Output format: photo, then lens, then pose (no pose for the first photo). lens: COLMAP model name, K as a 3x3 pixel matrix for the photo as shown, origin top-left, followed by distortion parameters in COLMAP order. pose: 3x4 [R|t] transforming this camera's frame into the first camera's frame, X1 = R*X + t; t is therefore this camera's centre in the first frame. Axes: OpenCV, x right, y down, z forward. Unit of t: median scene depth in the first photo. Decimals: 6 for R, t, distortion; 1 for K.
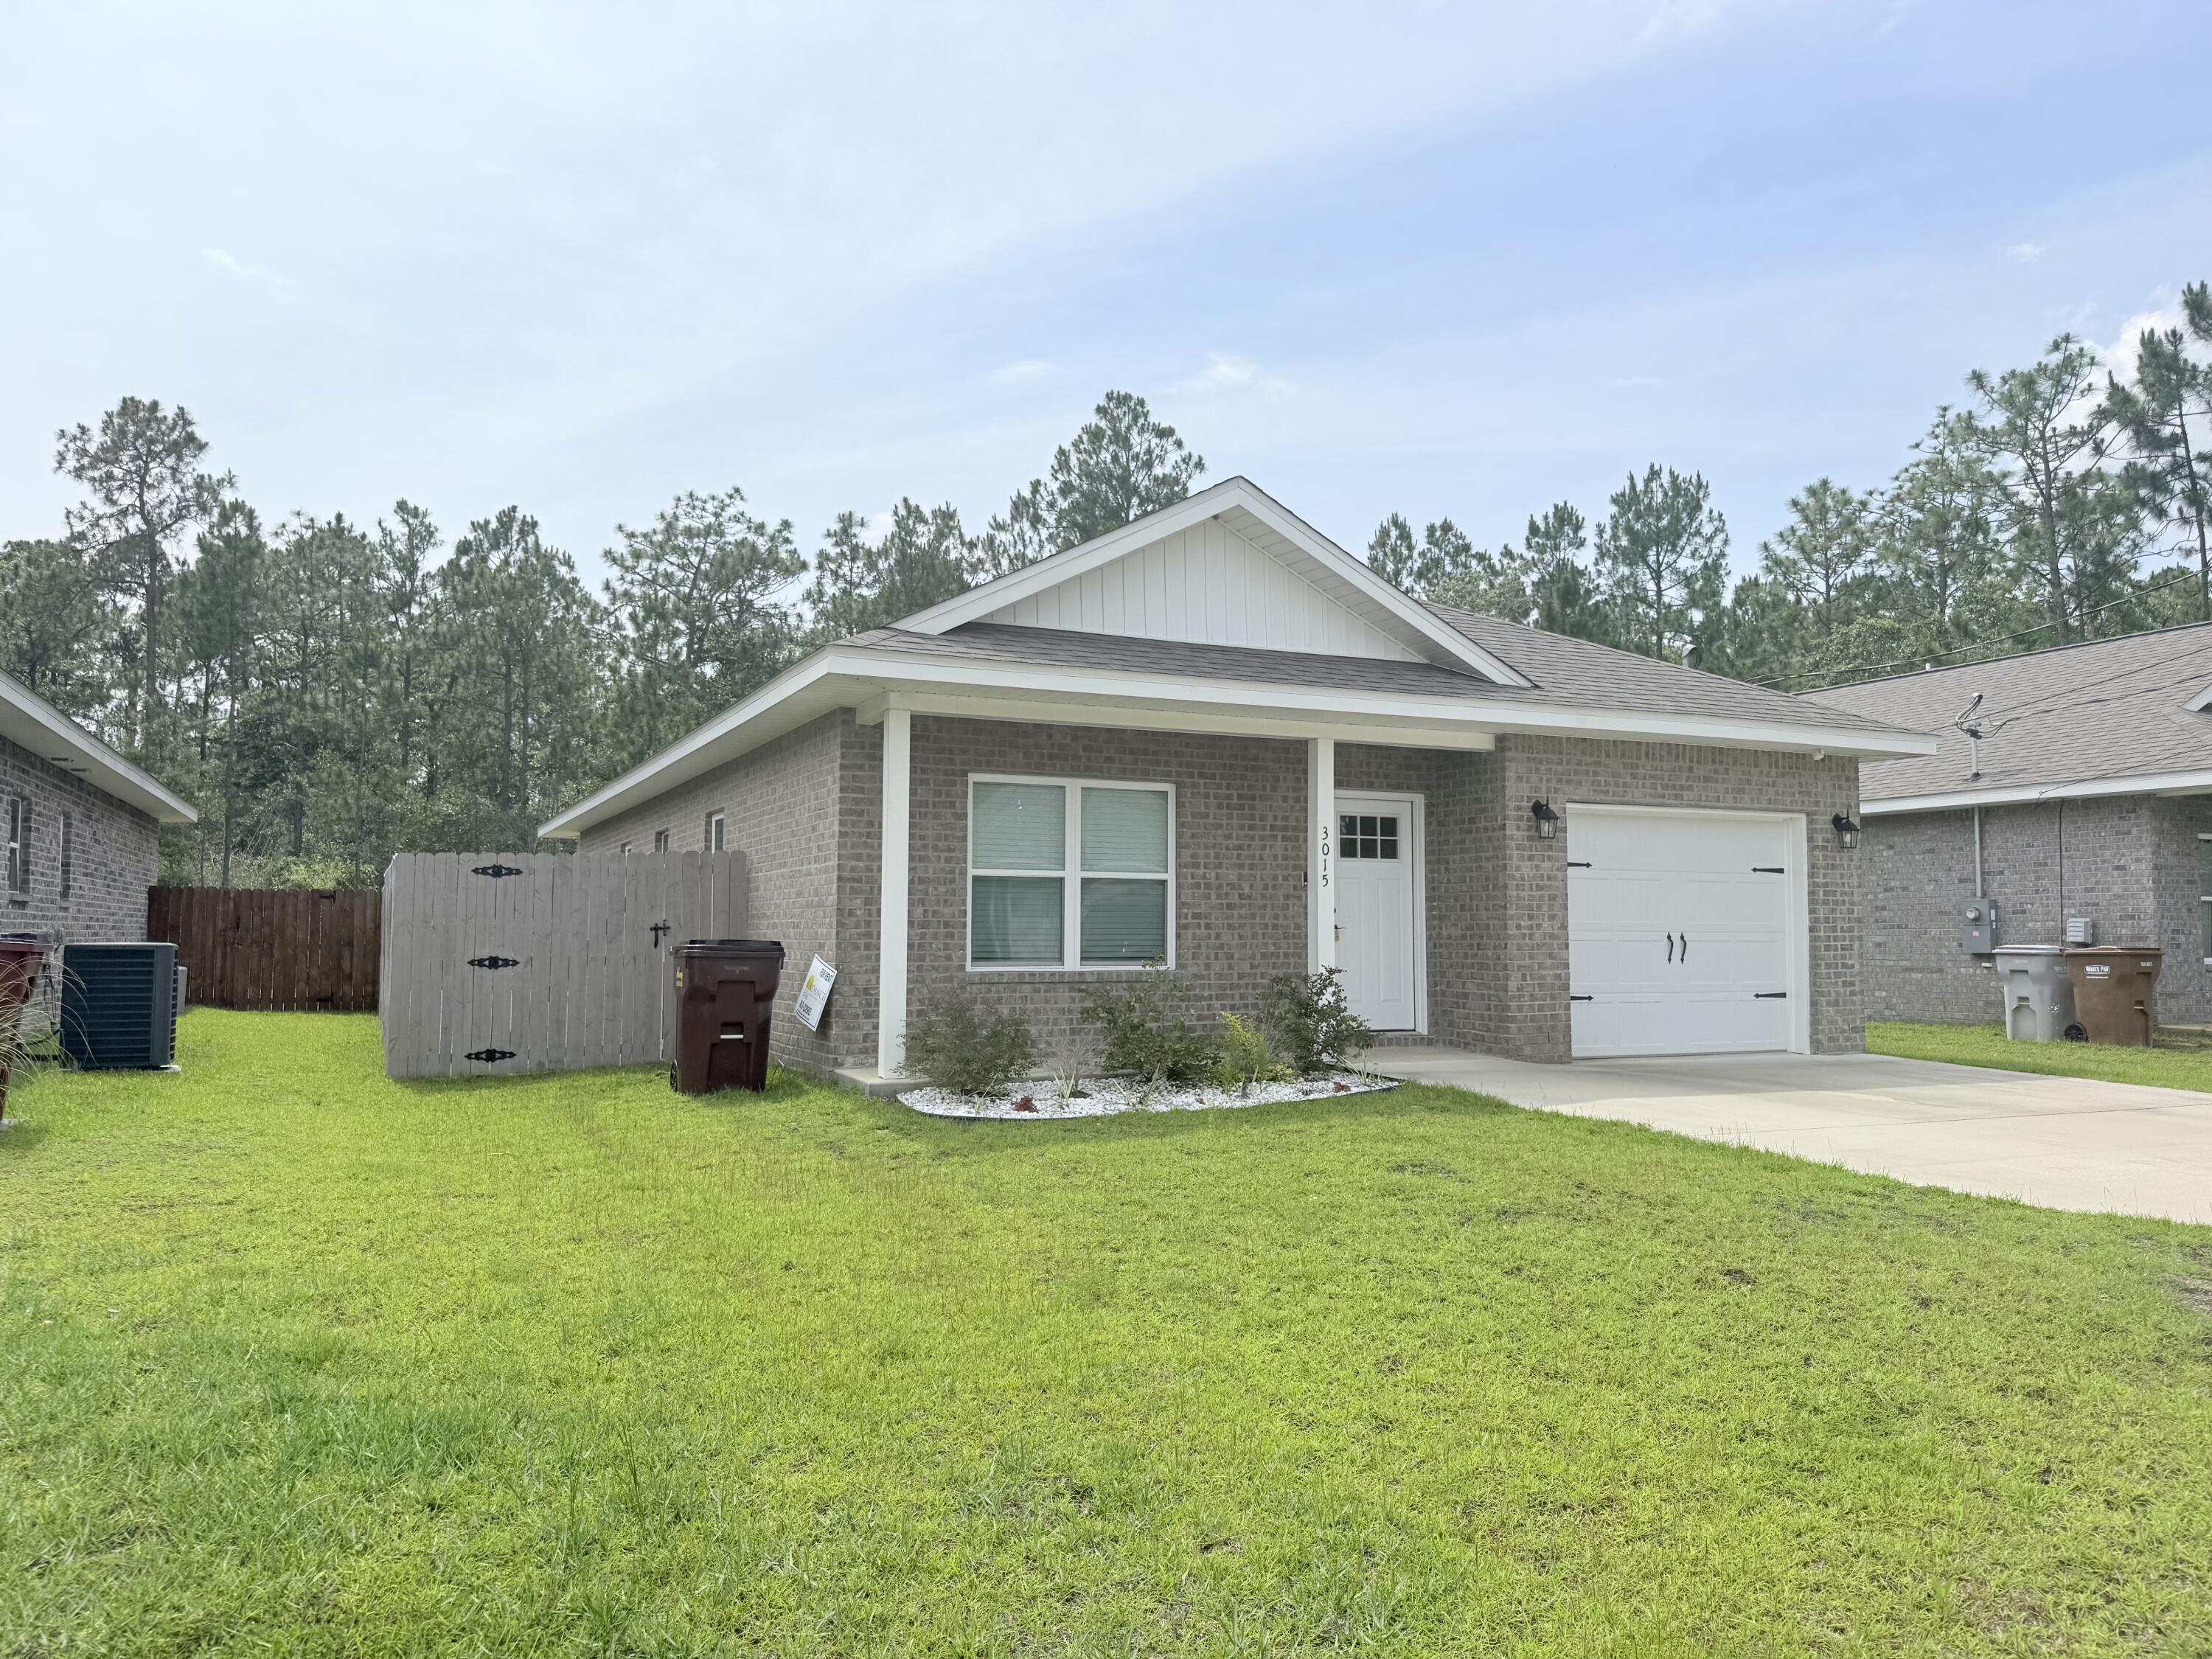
lens RADIAL K [[1586.8, 0, 1117.1], [0, 1586.8, 836.5], [0, 0, 1]] dist [0.052826, -0.010489]
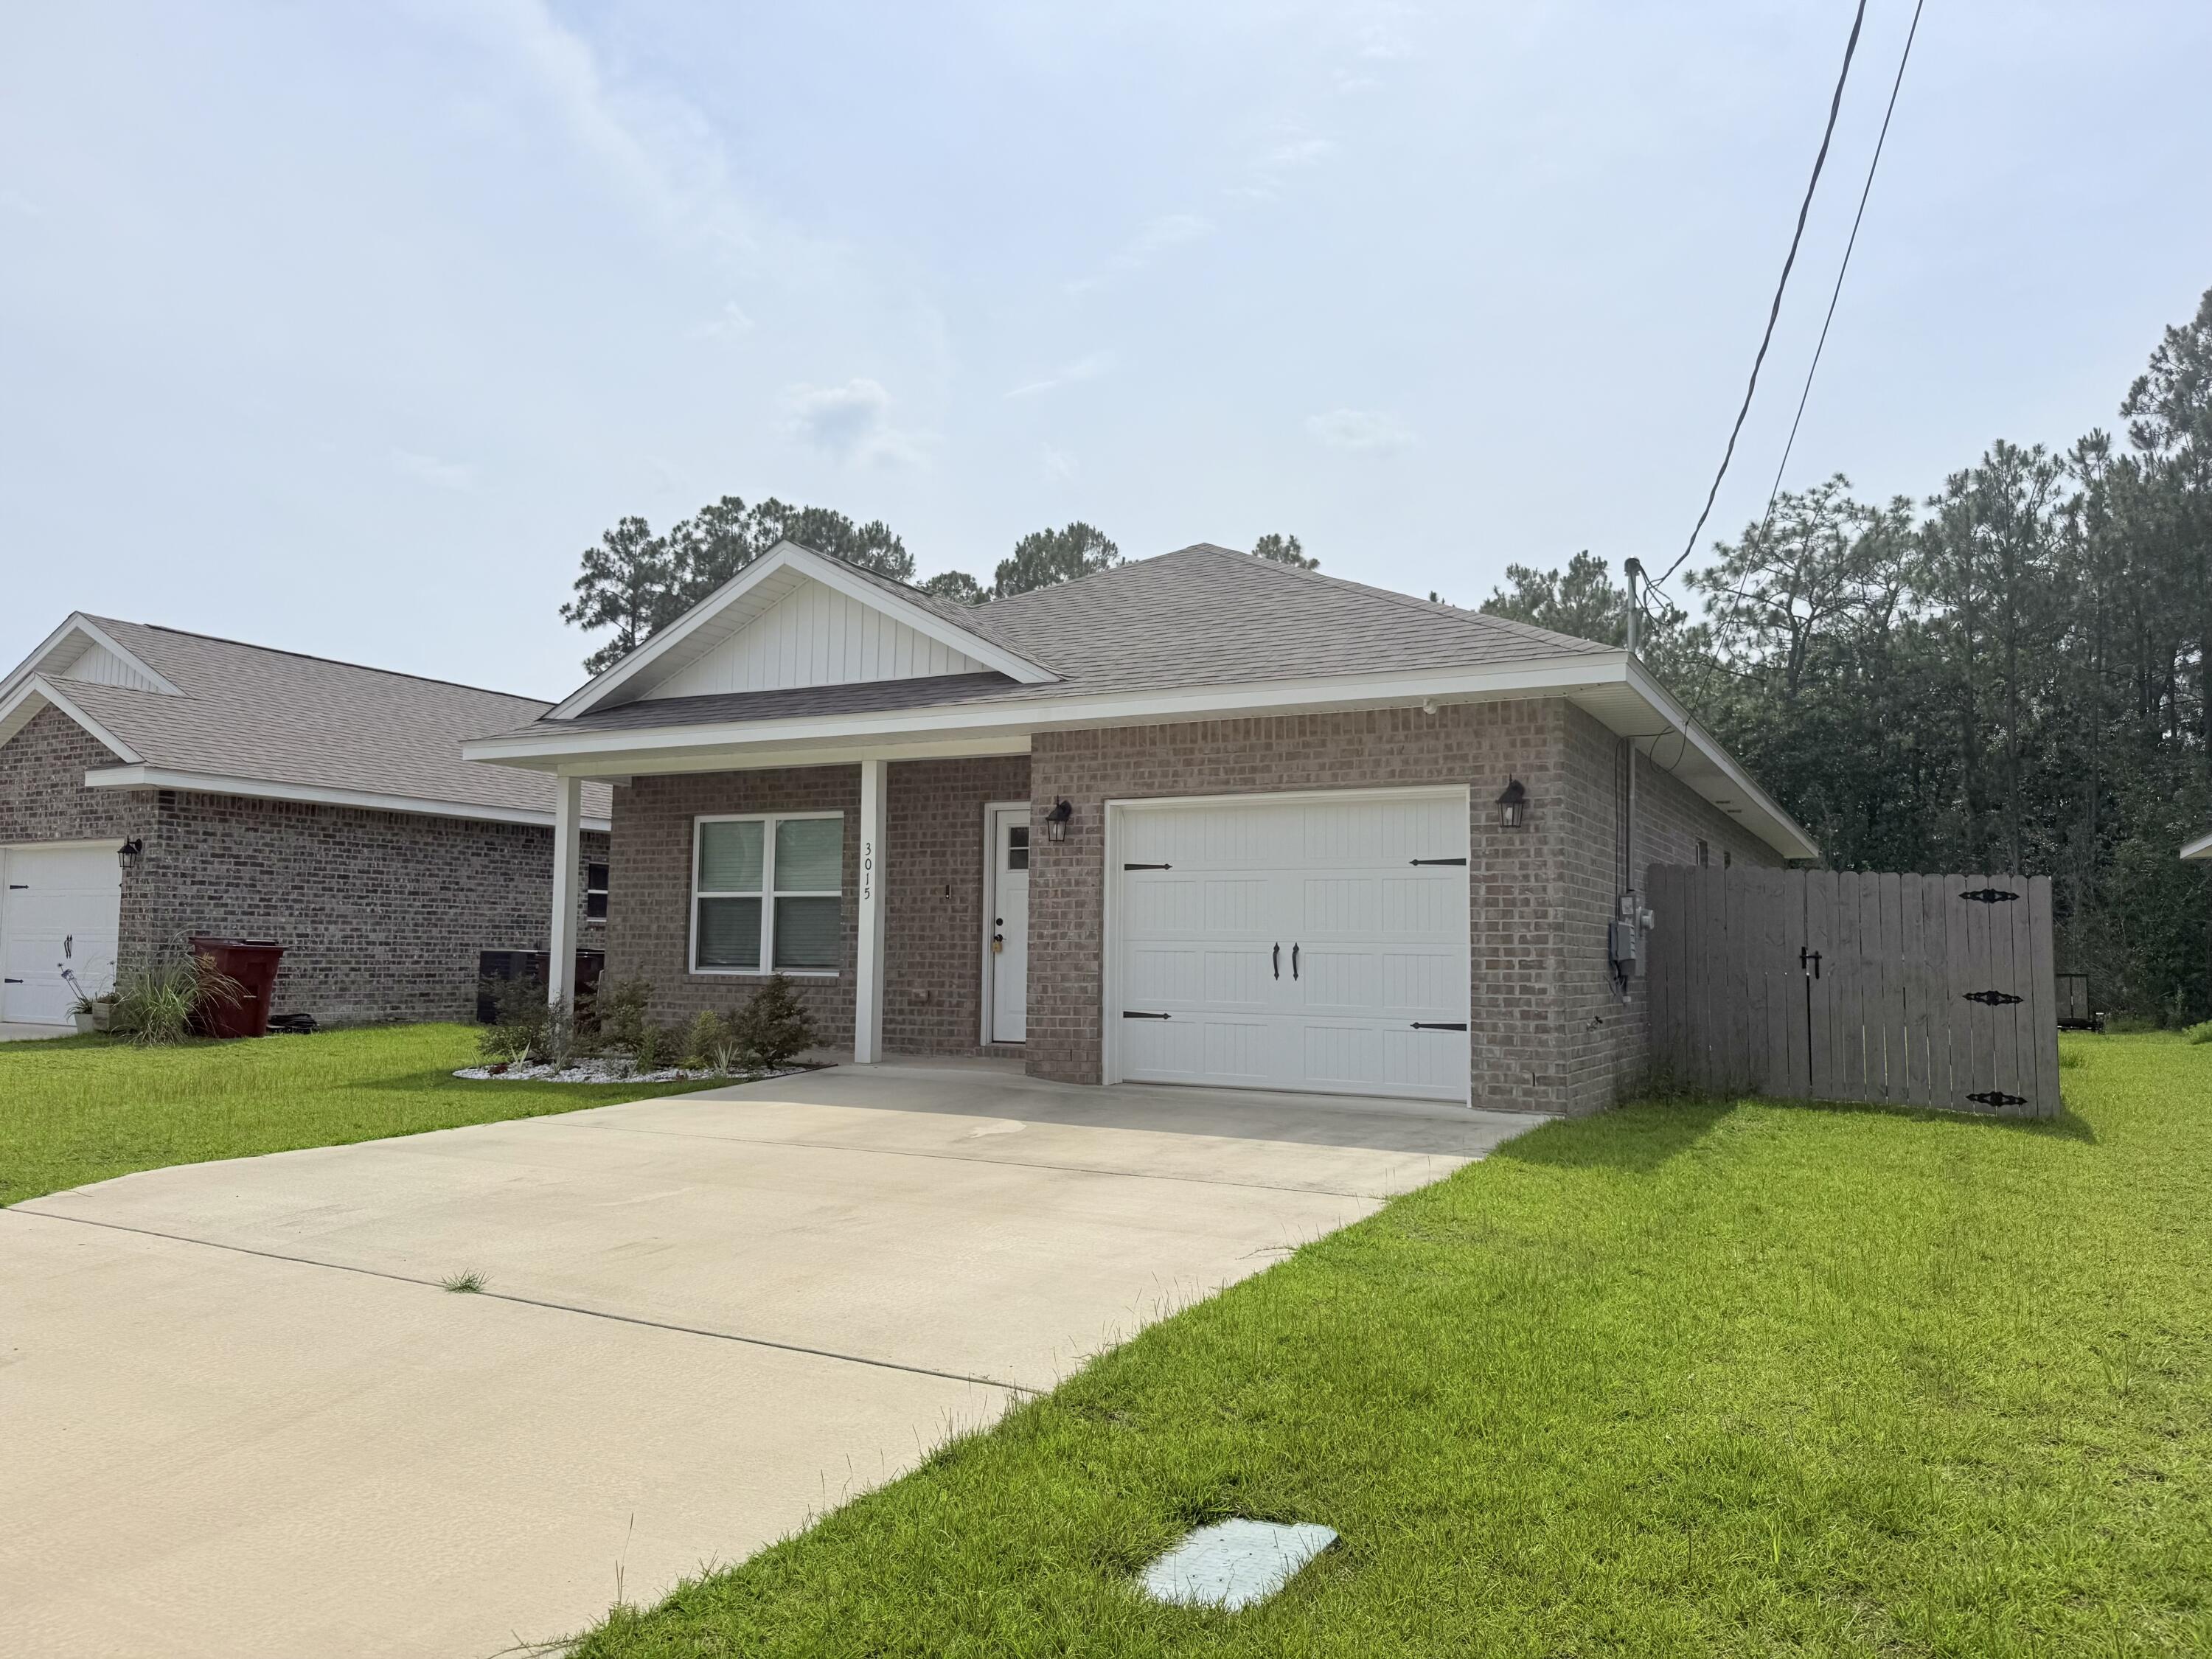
lens RADIAL K [[1586.8, 0, 1121.5], [0, 1586.8, 821.0], [0, 0, 1]] dist [0.052826, -0.010489]
pose [[0.591525, -0.062721, -0.803843, 1.030105], [0.040915, 0.998020, -0.047764, 0.034939], [0.805248, -0.004635, 0.592920, 0.474139]]
